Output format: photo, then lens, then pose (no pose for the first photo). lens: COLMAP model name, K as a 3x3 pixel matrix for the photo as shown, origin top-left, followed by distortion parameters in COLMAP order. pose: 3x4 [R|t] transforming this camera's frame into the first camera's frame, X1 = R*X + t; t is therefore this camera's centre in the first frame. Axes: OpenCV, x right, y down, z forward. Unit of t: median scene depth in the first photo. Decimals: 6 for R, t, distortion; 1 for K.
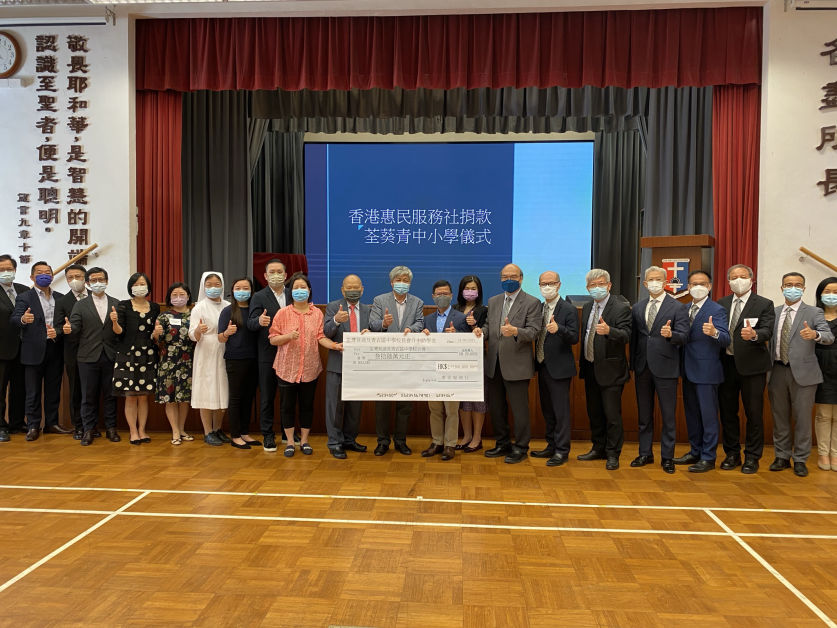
lens RADIAL K [[638.3, 0, 416.7], [0, 638.3, 316.2], [0, 0, 1]] dist [0.016771, -0.017665]
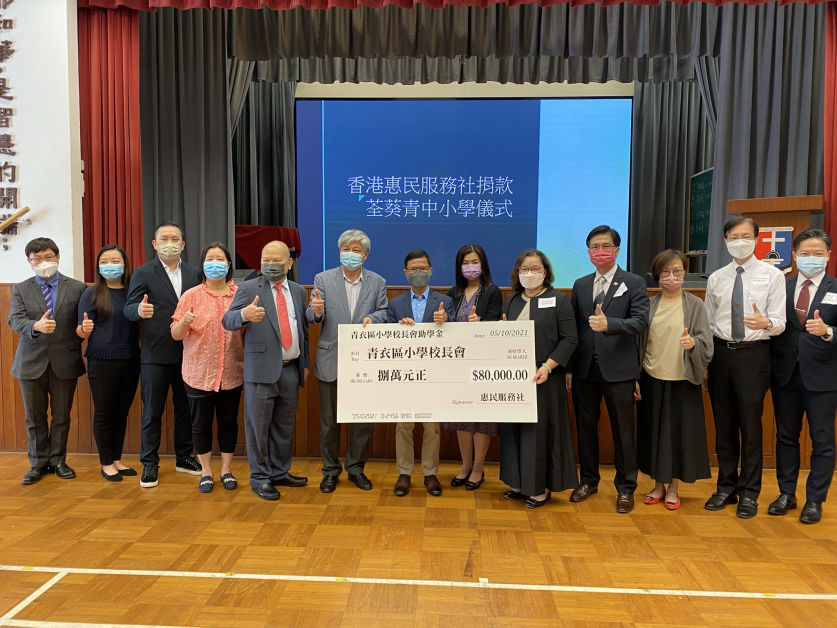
lens RADIAL K [[638.3, 0, 416.1], [0, 638.3, 315.9], [0, 0, 1]] dist [0.016771, -0.017665]
pose [[0.999897, -0.001438, 0.014248, -0.044805], [0.001088, 0.999698, 0.024569, -0.000622], [-0.014279, -0.024551, 0.999597, 0.220003]]
